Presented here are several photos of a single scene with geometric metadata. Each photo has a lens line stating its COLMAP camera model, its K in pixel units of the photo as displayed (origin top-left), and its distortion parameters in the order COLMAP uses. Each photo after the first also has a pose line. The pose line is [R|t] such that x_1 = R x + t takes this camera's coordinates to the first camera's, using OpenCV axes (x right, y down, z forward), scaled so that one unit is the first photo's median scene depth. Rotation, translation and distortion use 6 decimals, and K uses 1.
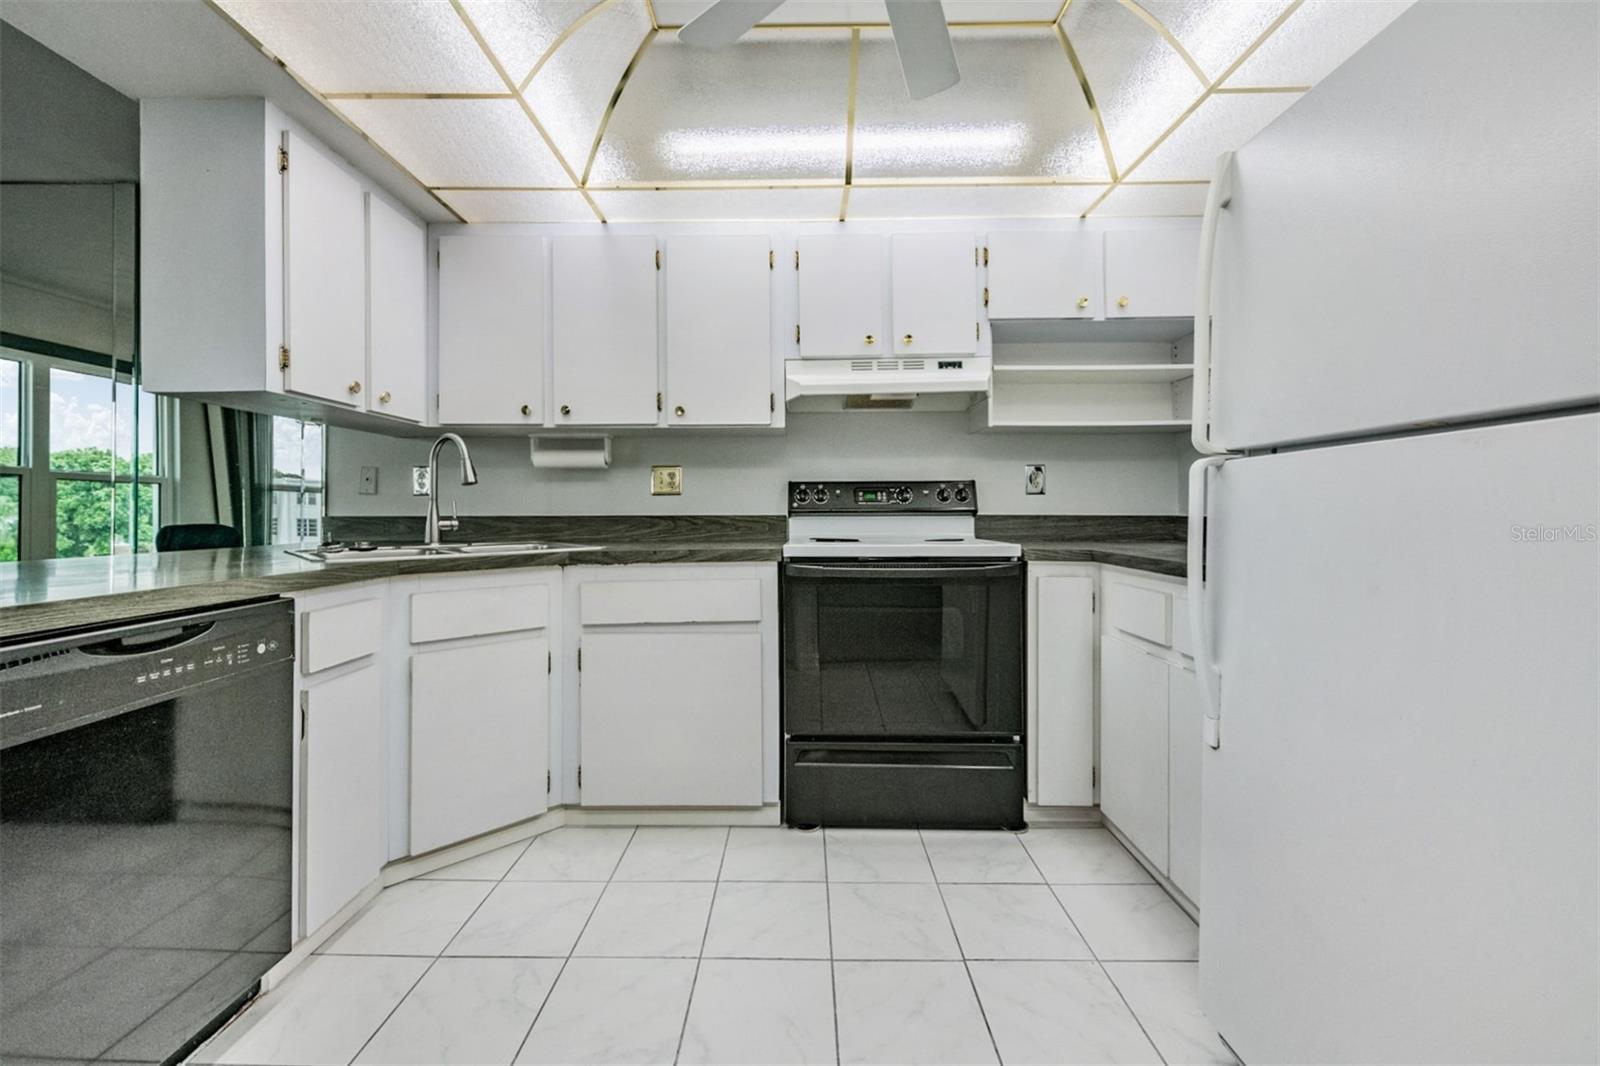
lens RADIAL K [[630.9, 0, 788.8], [0, 630.9, 507.4], [0, 0, 1]] dist [0.005204, -0.002026]
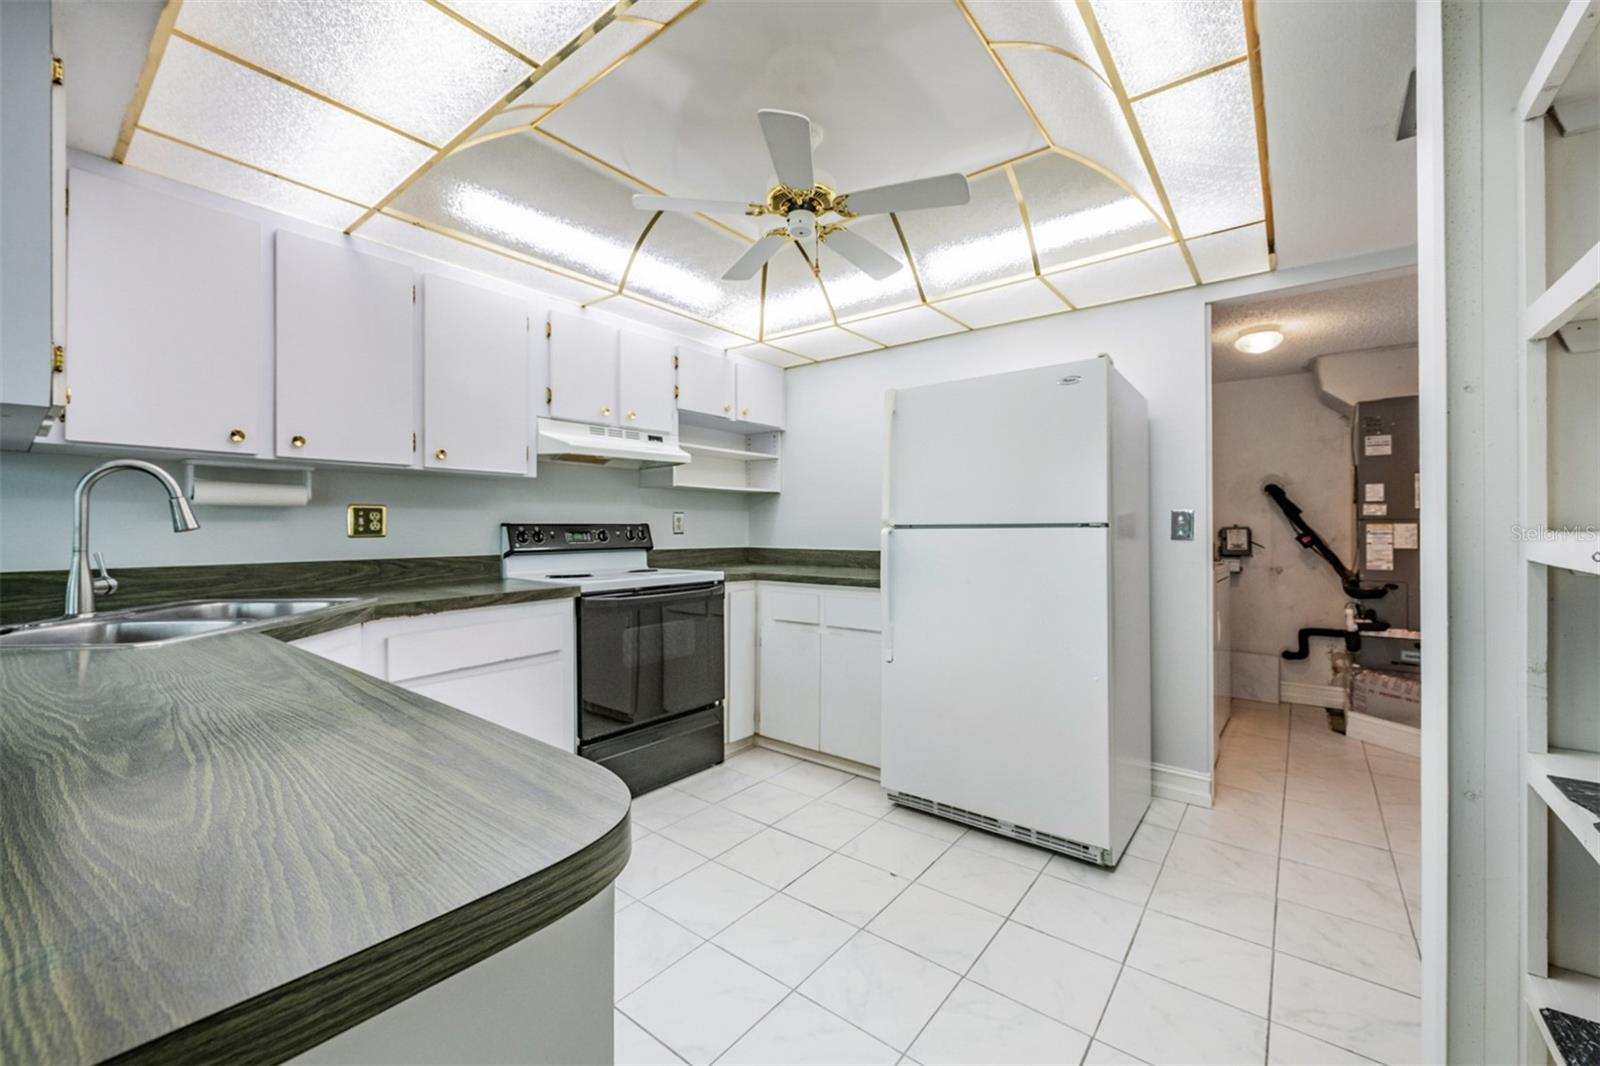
lens RADIAL K [[630.9, 0, 800.1], [0, 630.9, 524.3], [0, 0, 1]] dist [0.005204, -0.002026]
pose [[0.604771, 0.006946, 0.796369, -0.640538], [-0.002117, 0.999972, -0.007115, -0.038857], [-0.796397, 0.002617, 0.604769, -0.041942]]
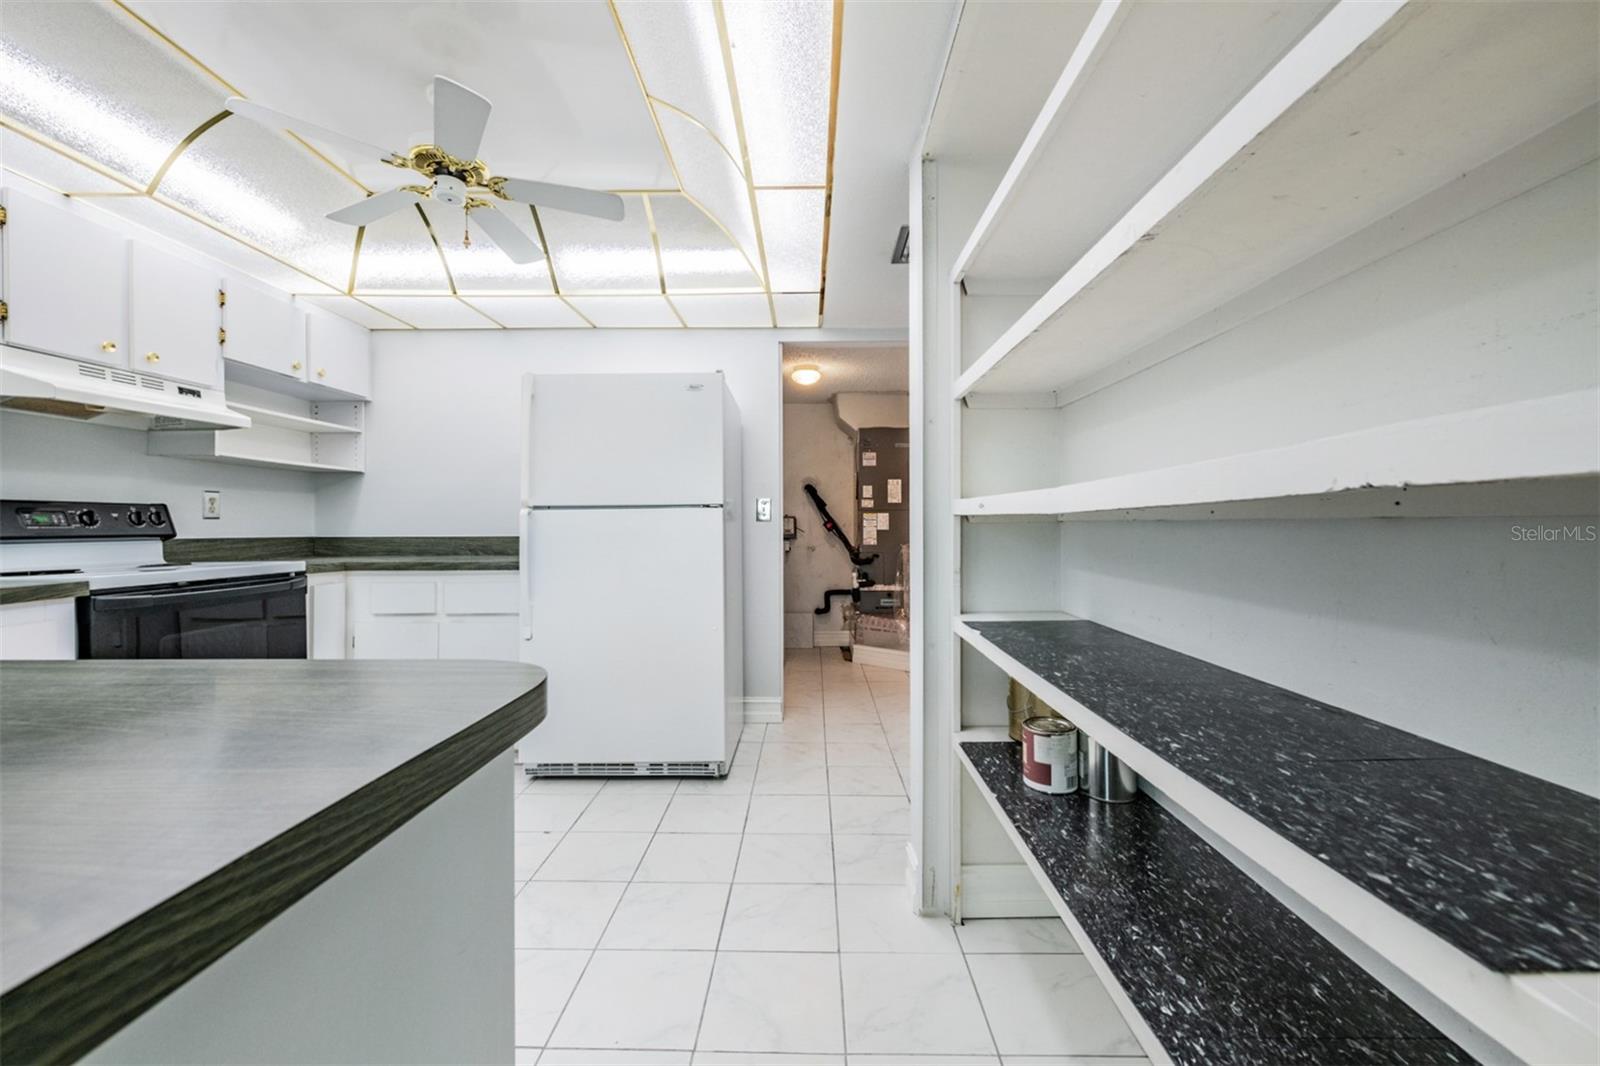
lens RADIAL K [[630.9, 0, 794.6], [0, 630.9, 522.7], [0, 0, 1]] dist [0.005204, -0.002026]
pose [[0.007206, 0.005404, 0.999959, -0.793826], [0.001006, 0.999985, -0.005411, -0.008586], [-0.999974, 0.001045, 0.007201, 0.016228]]
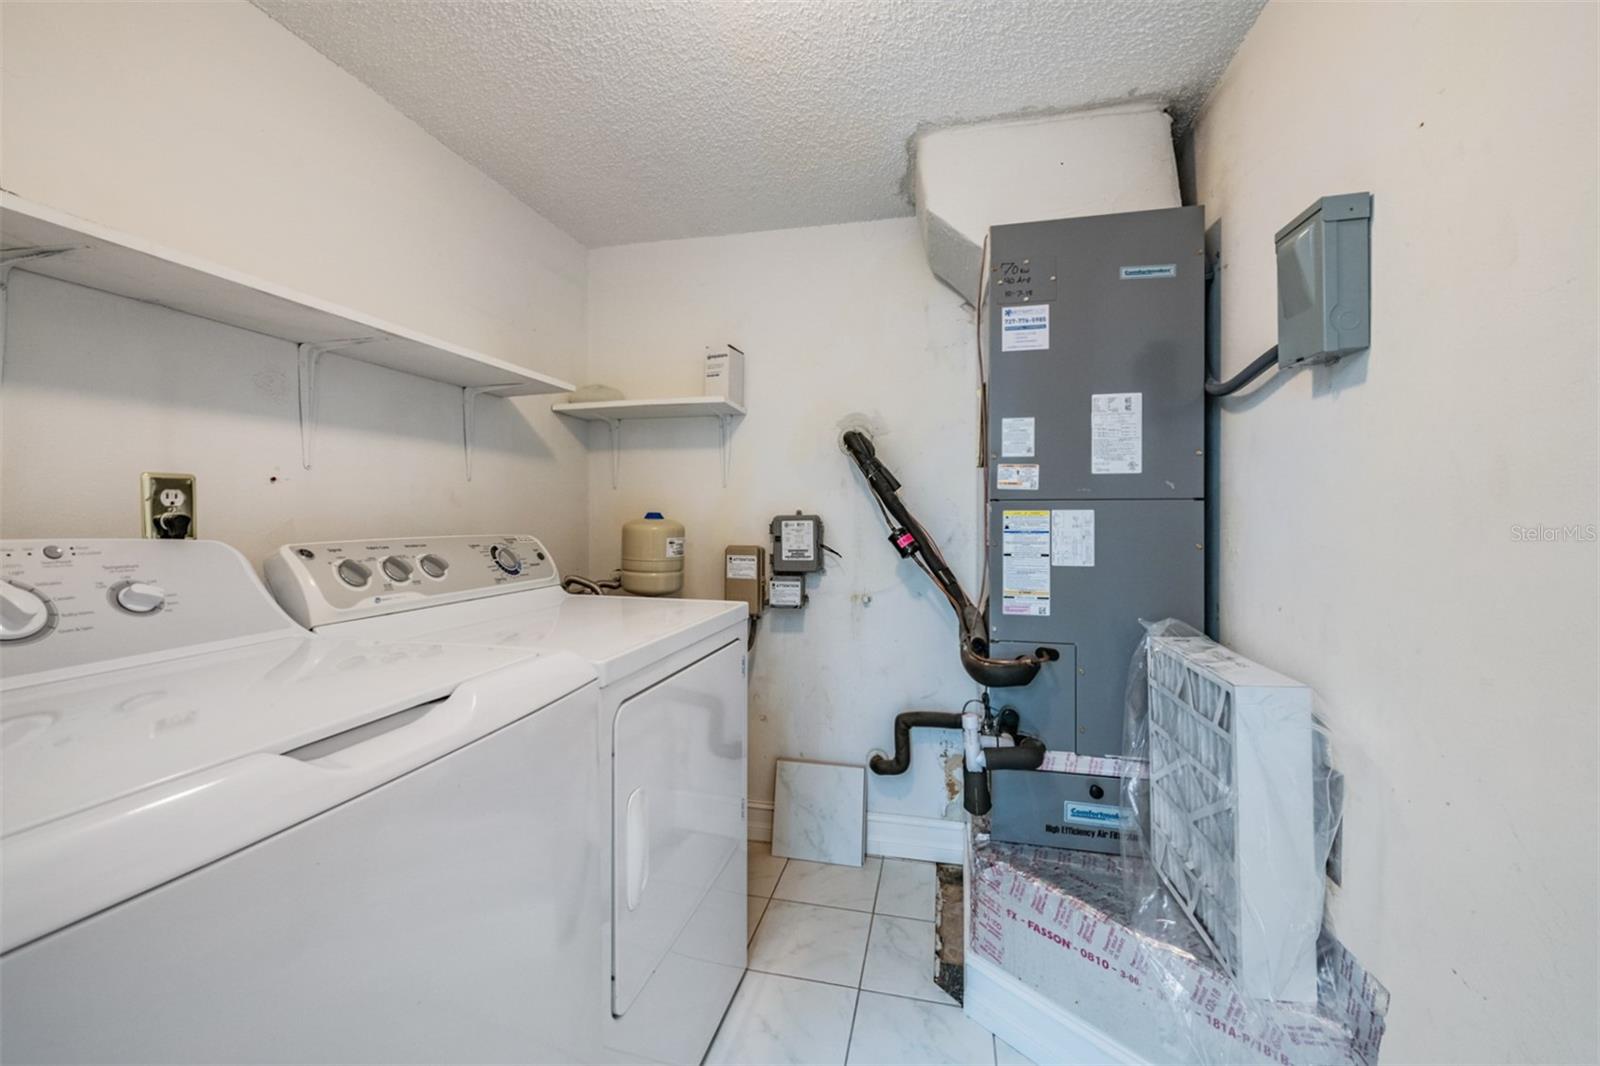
lens RADIAL K [[630.9, 0, 792.2], [0, 630.9, 512.7], [0, 0, 1]] dist [0.005204, -0.002026]
pose [[0.216938, 0.006507, 0.976164, 0.730012], [-0.003672, 0.999976, -0.005849, -0.045705], [-0.976178, -0.002316, 0.216957, -0.136485]]
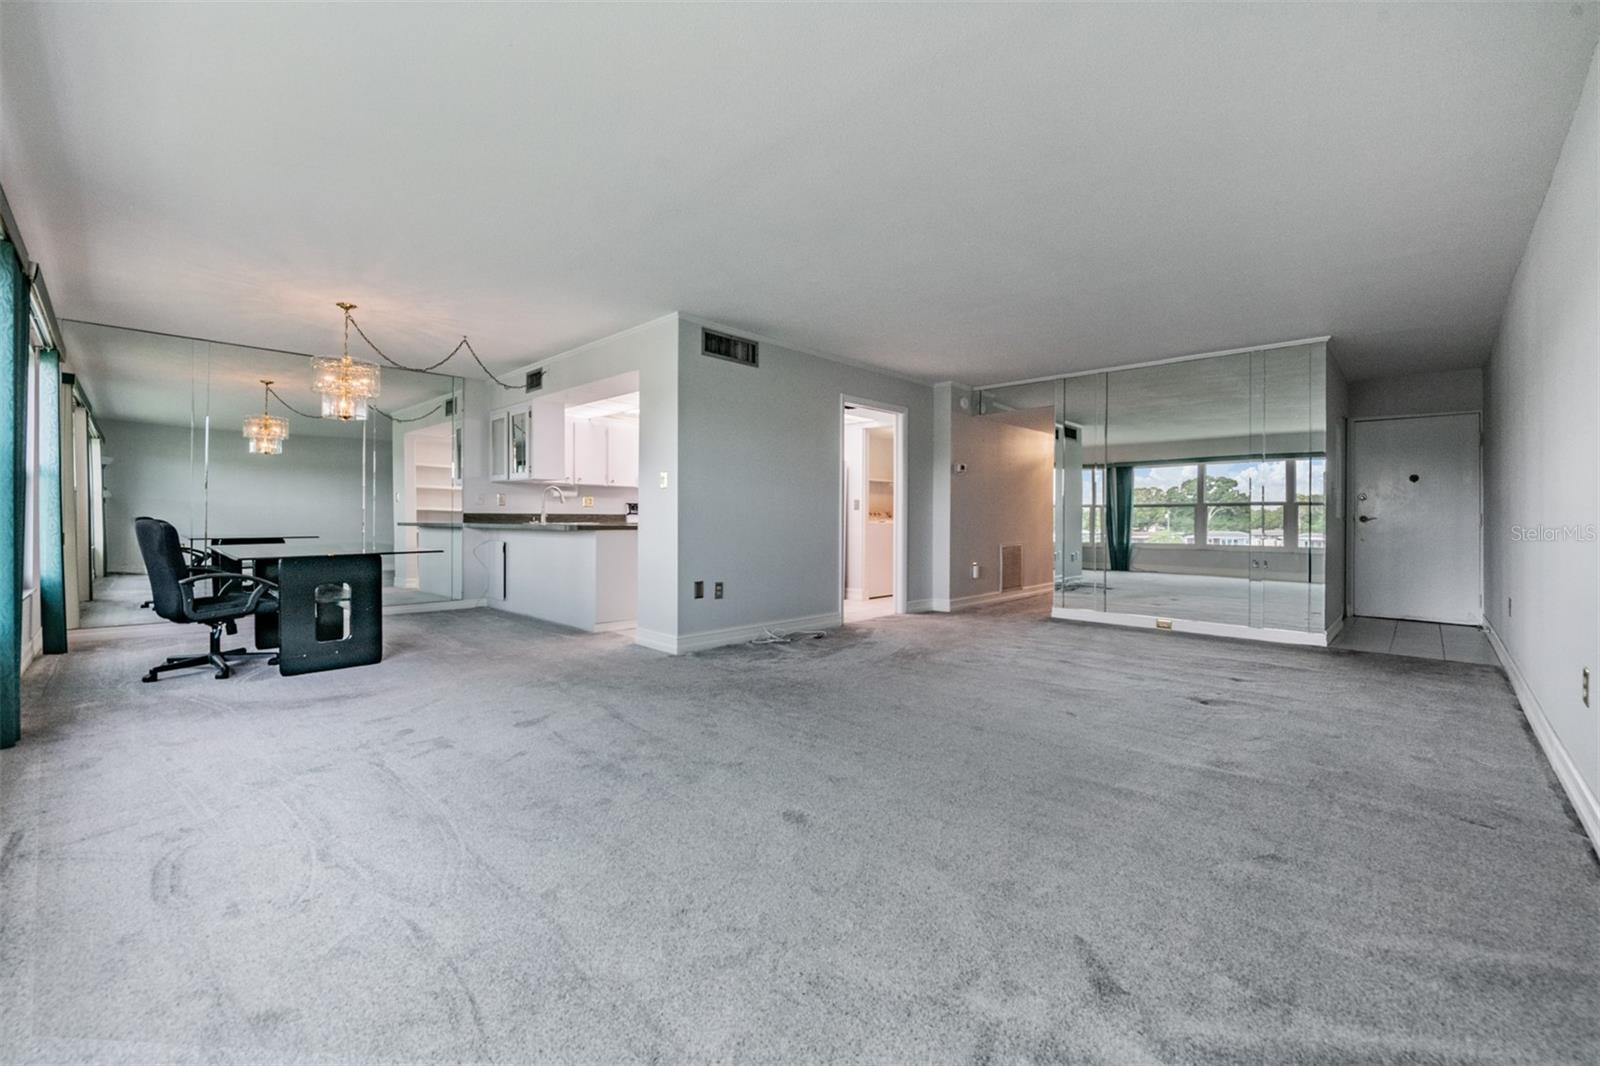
lens RADIAL K [[630.9, 0, 799.9], [0, 630.9, 523.5], [0, 0, 1]] dist [0.005204, -0.002026]
pose [[0.674642, -0.001621, 0.738144, -1.944449], [-0.009429, 0.999897, 0.010814, 0.017712], [-0.738085, -0.014255, 0.674557, -1.902131]]
